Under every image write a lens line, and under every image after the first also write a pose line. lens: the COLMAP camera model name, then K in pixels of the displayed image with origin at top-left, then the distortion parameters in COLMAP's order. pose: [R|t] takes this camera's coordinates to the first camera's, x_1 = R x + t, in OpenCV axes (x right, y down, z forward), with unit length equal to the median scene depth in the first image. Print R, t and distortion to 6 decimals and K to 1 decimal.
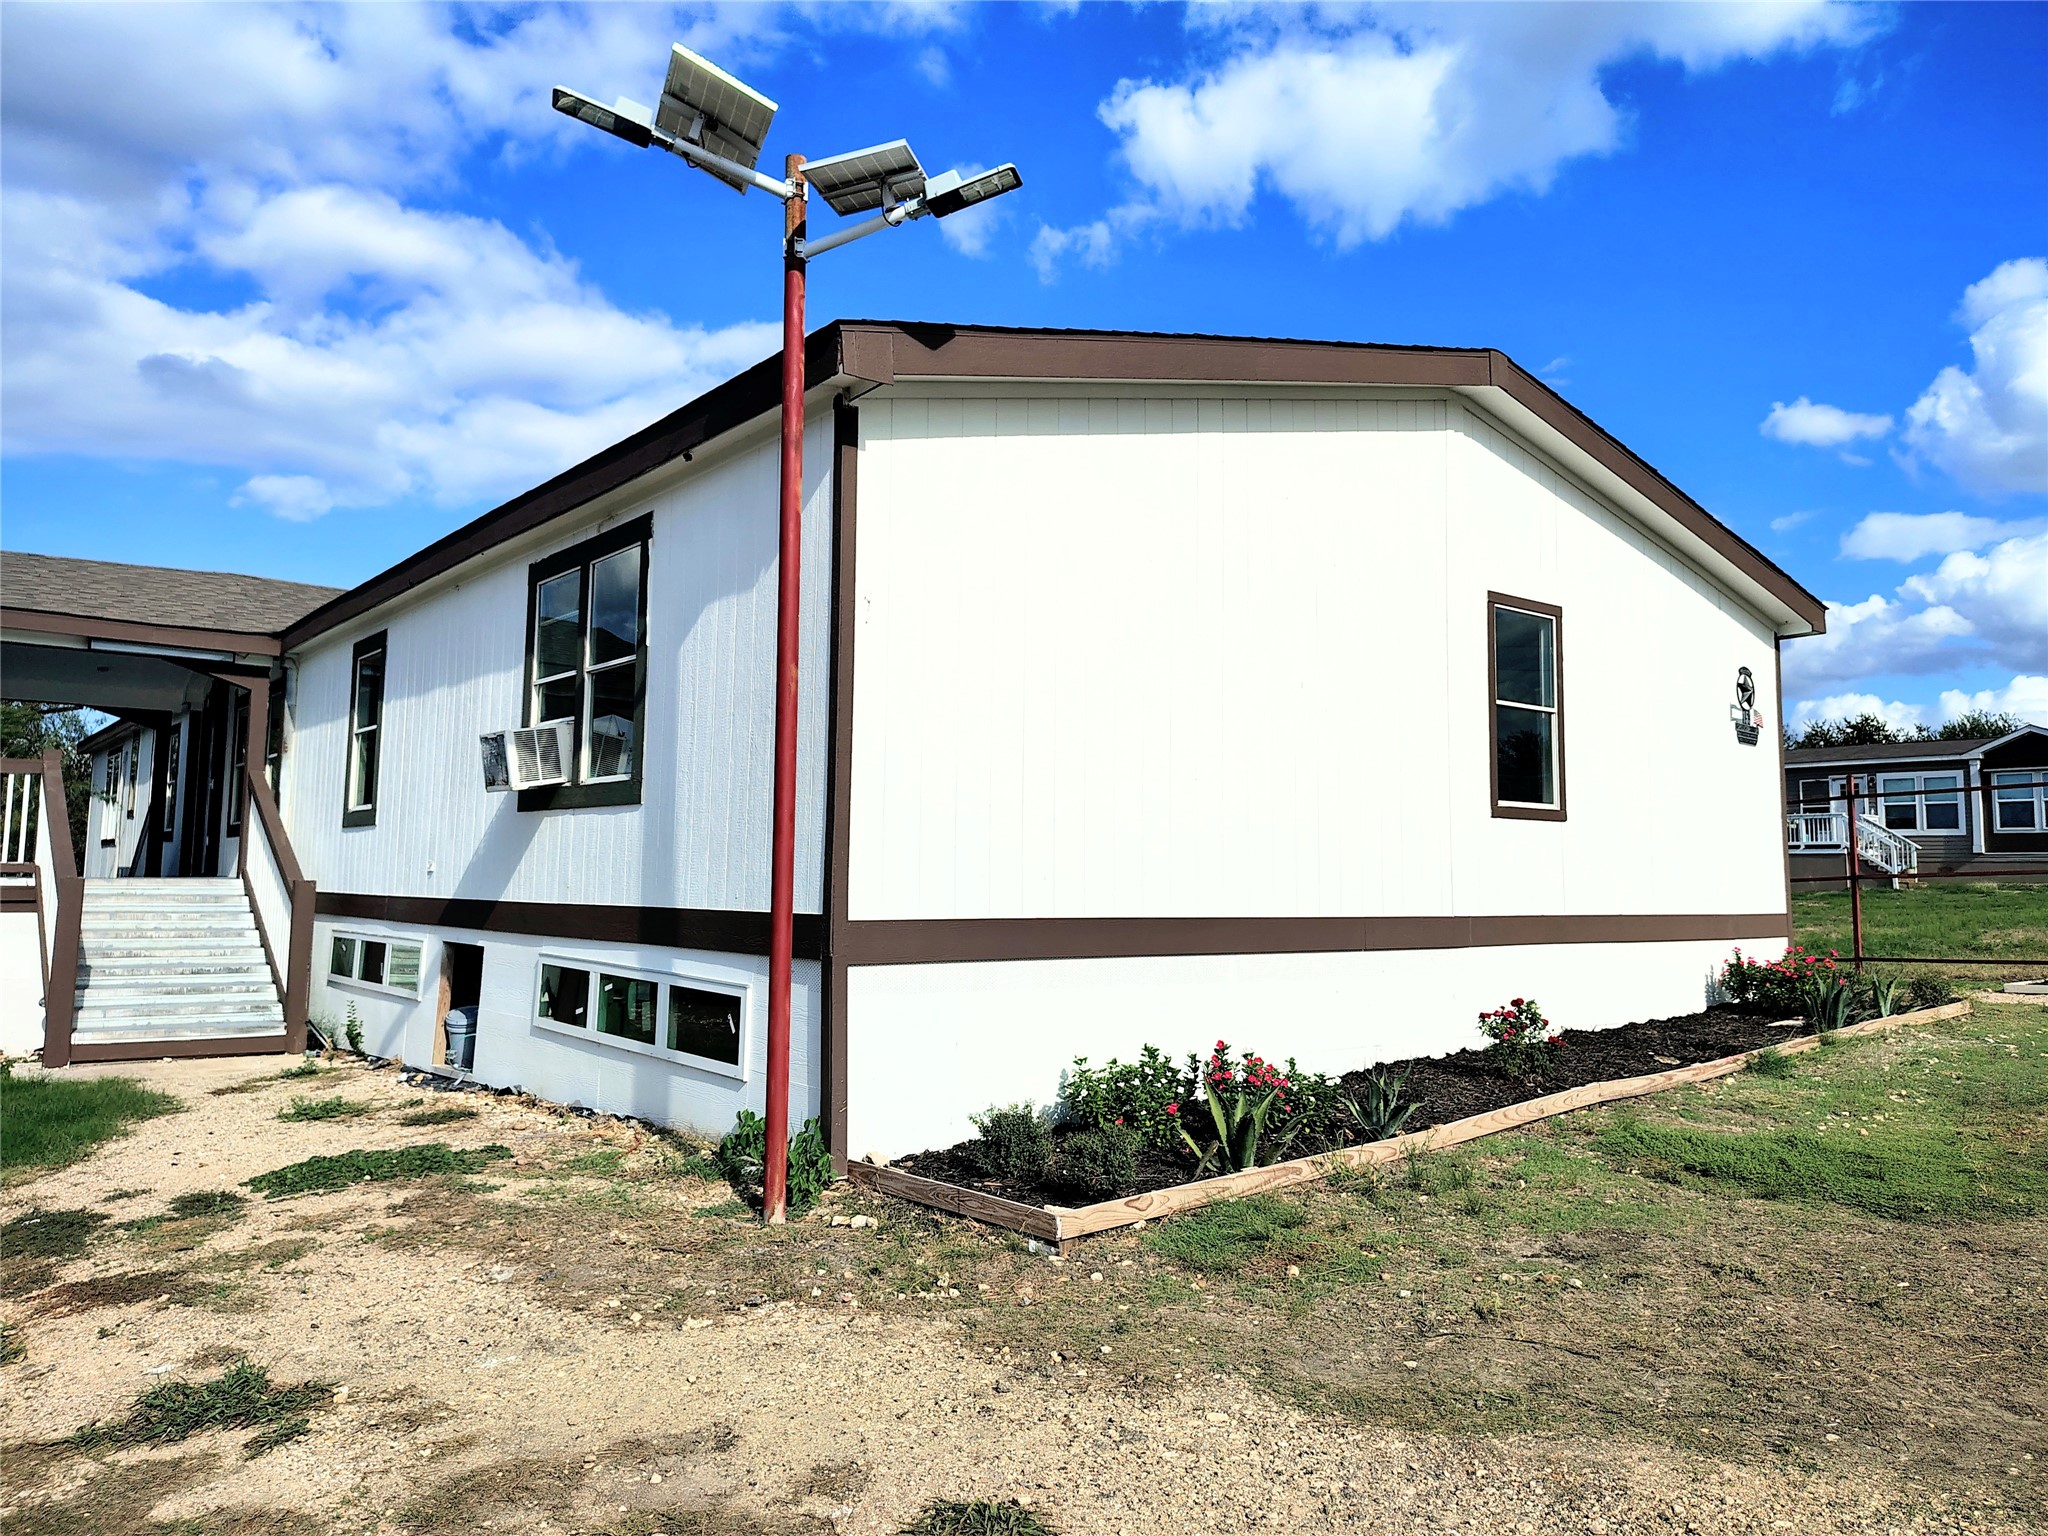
lens RADIAL K [[1502.2, 0, 1020.5], [0, 1502.2, 715.4], [0, 0, 1]] dist [0.037731, -0.090028]
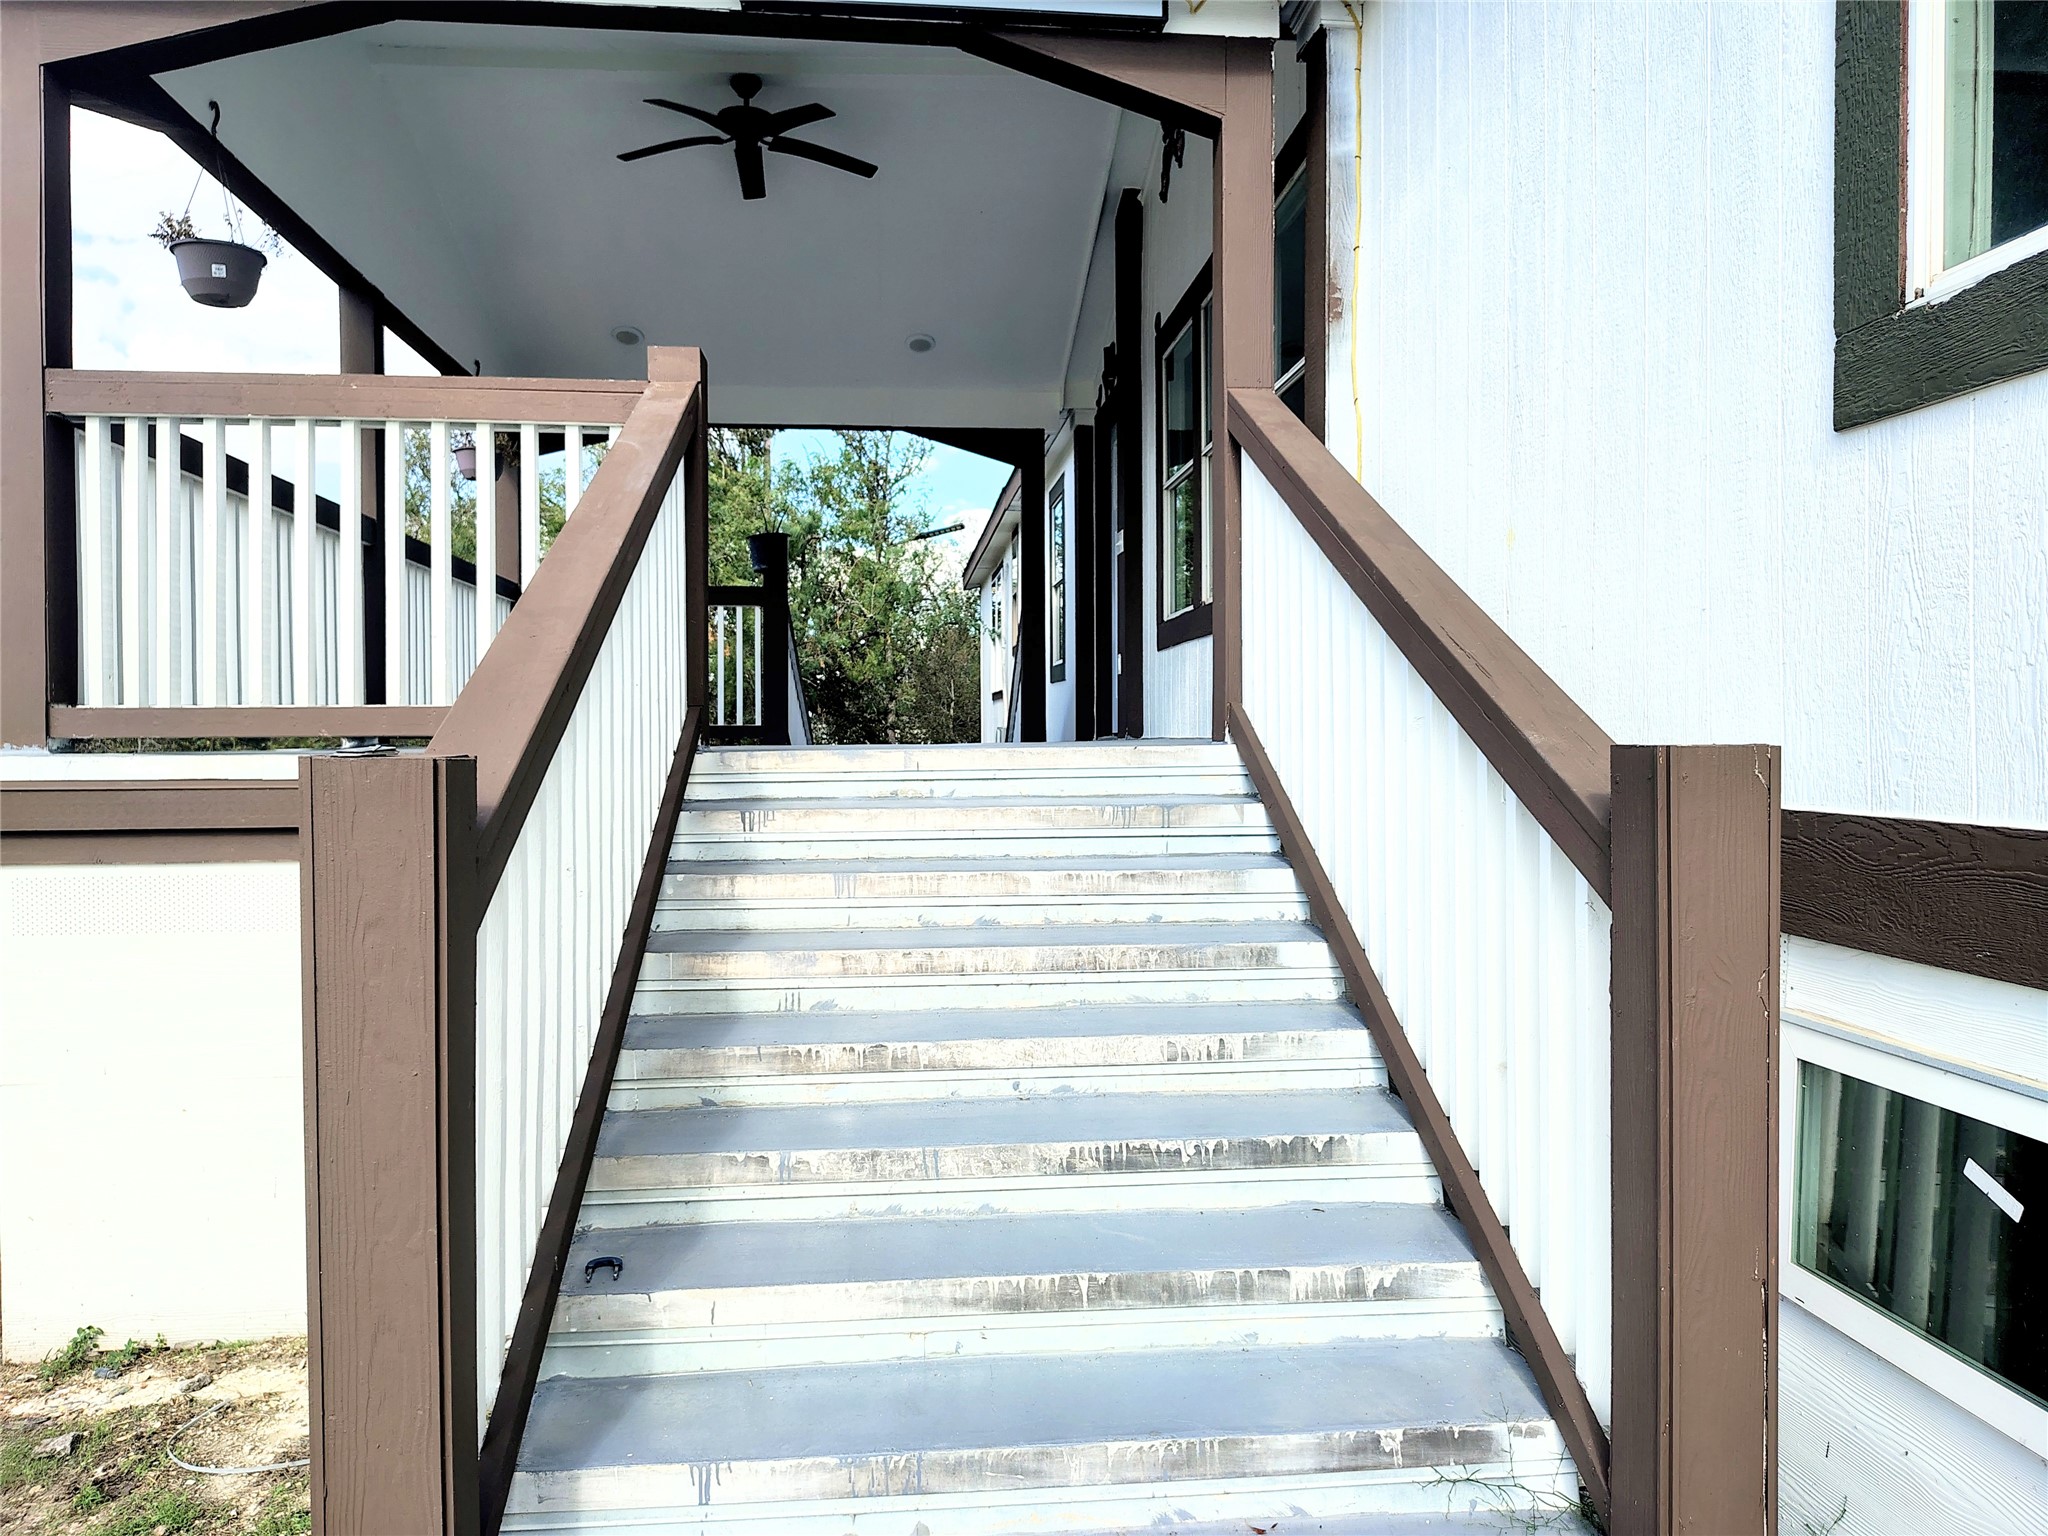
lens RADIAL K [[1462.4, 0, 1024.0], [0, 1462.4, 768.0], [0, 0, 1]] dist [0.056611, -0.080412]
pose [[0.848358, -0.007925, -0.529364, -0.396339], [0.076377, 0.991260, 0.107562, 0.078604], [0.523886, -0.131682, 0.841548, 0.728689]]
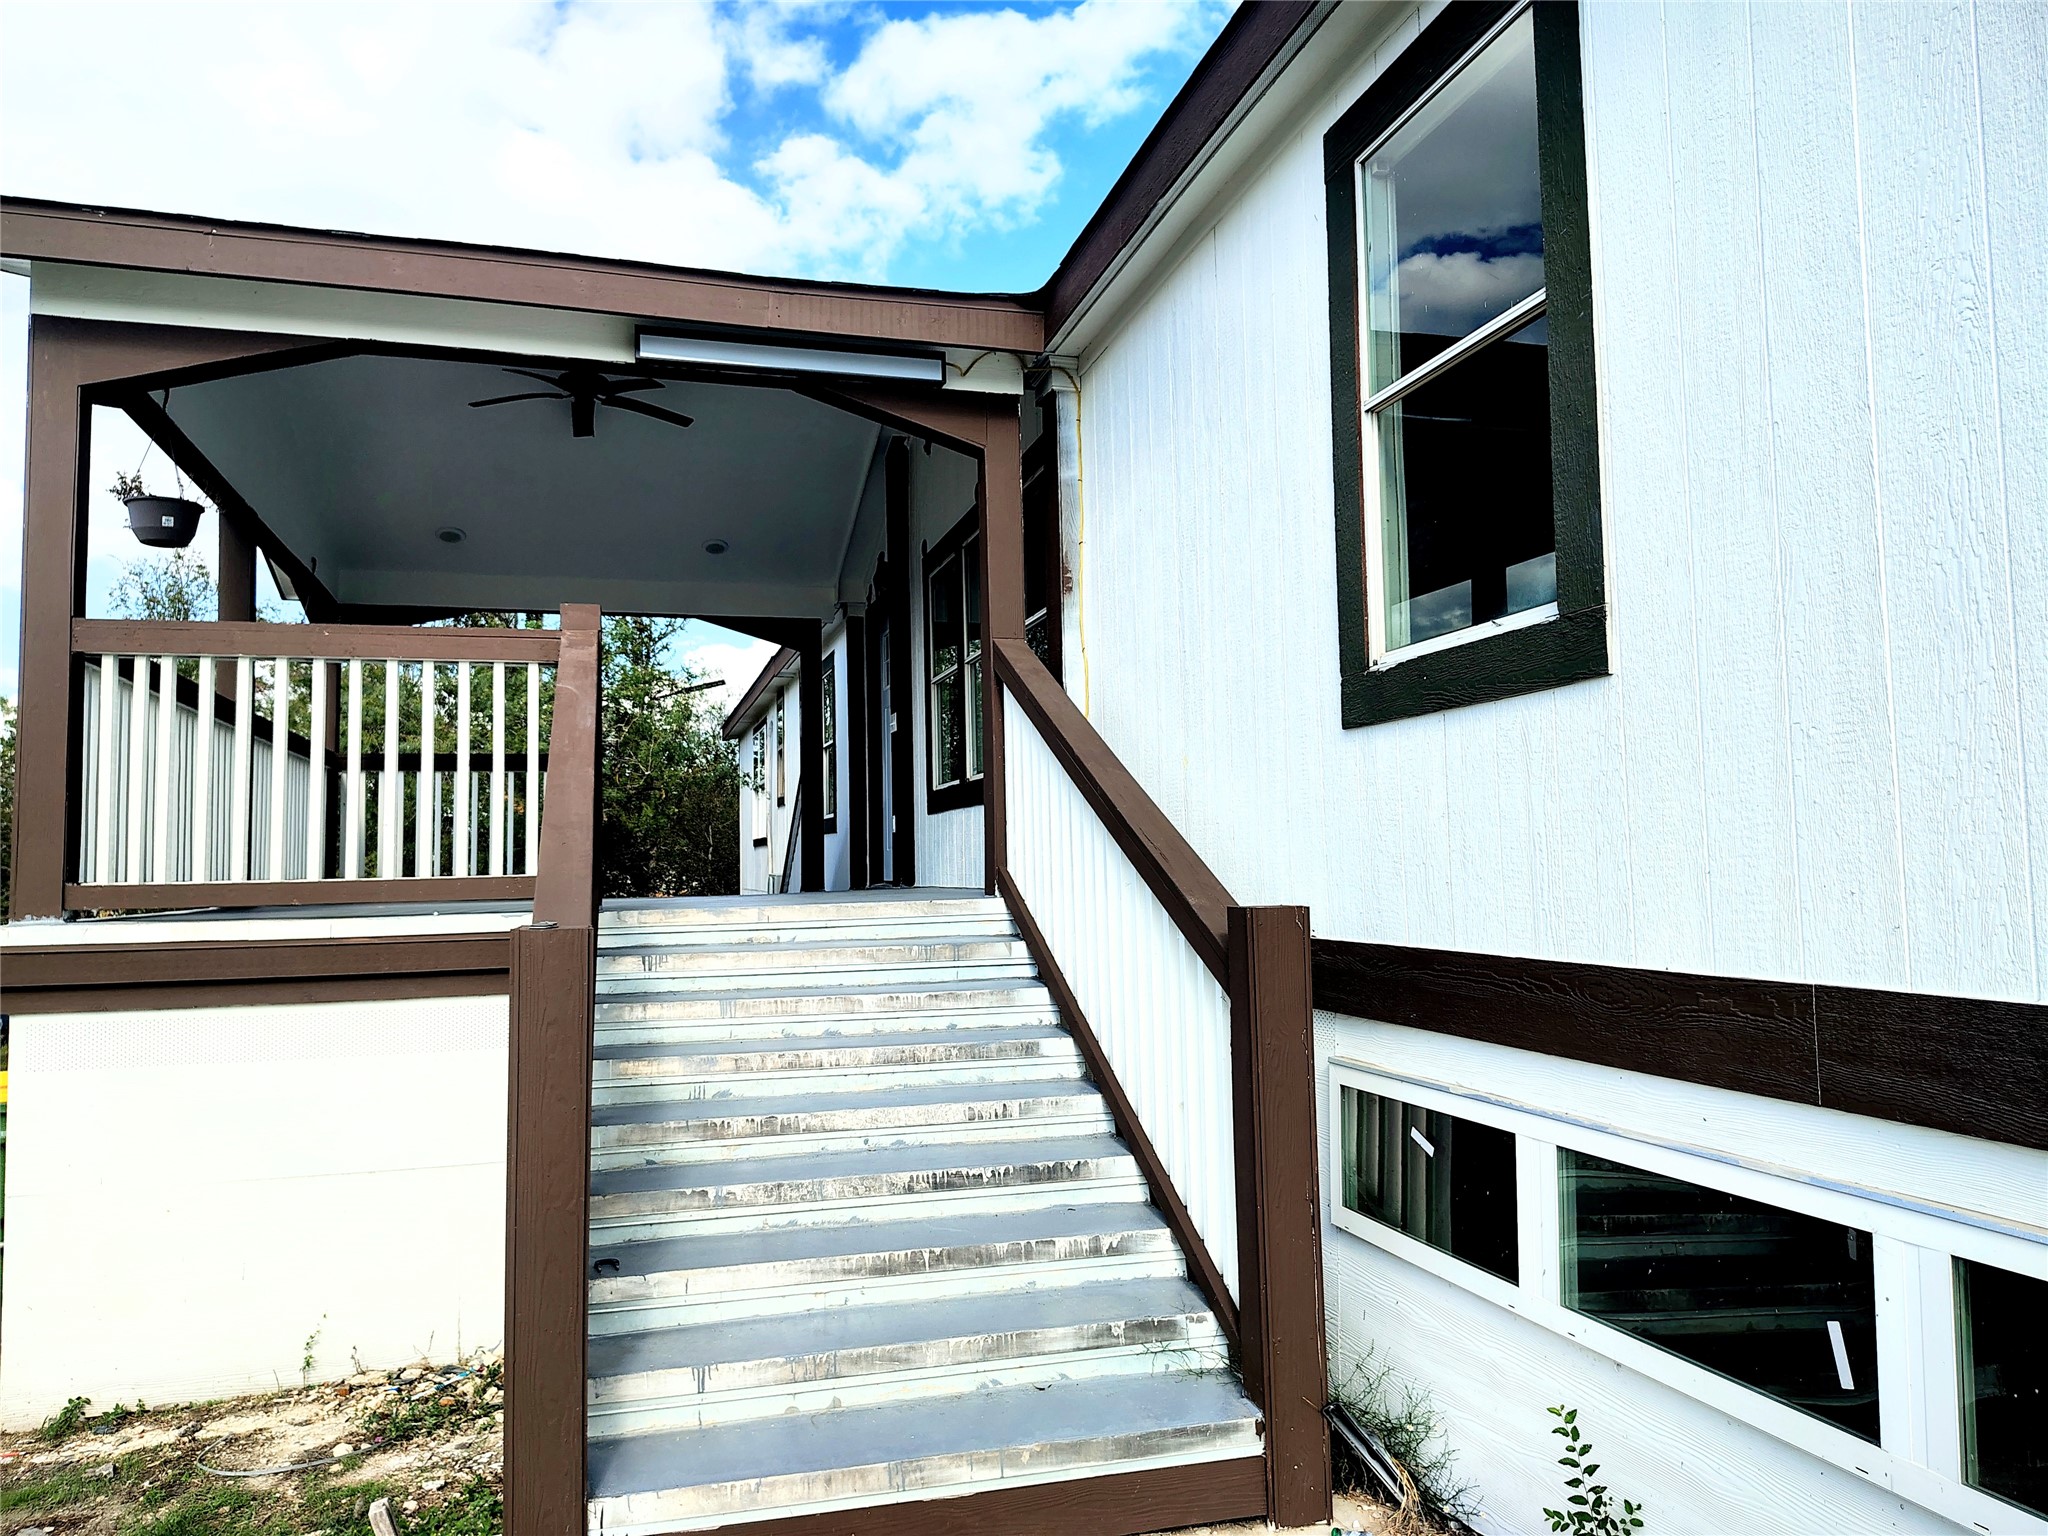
lens RADIAL K [[1462.4, 0, 1024.0], [0, 1462.4, 768.0], [0, 0, 1]] dist [0.056611, -0.080412]
pose [[0.928396, -0.057480, -0.367120, -0.361194], [0.072974, 0.996928, 0.028450, 0.062173], [0.364357, -0.053203, 0.929738, 0.629494]]
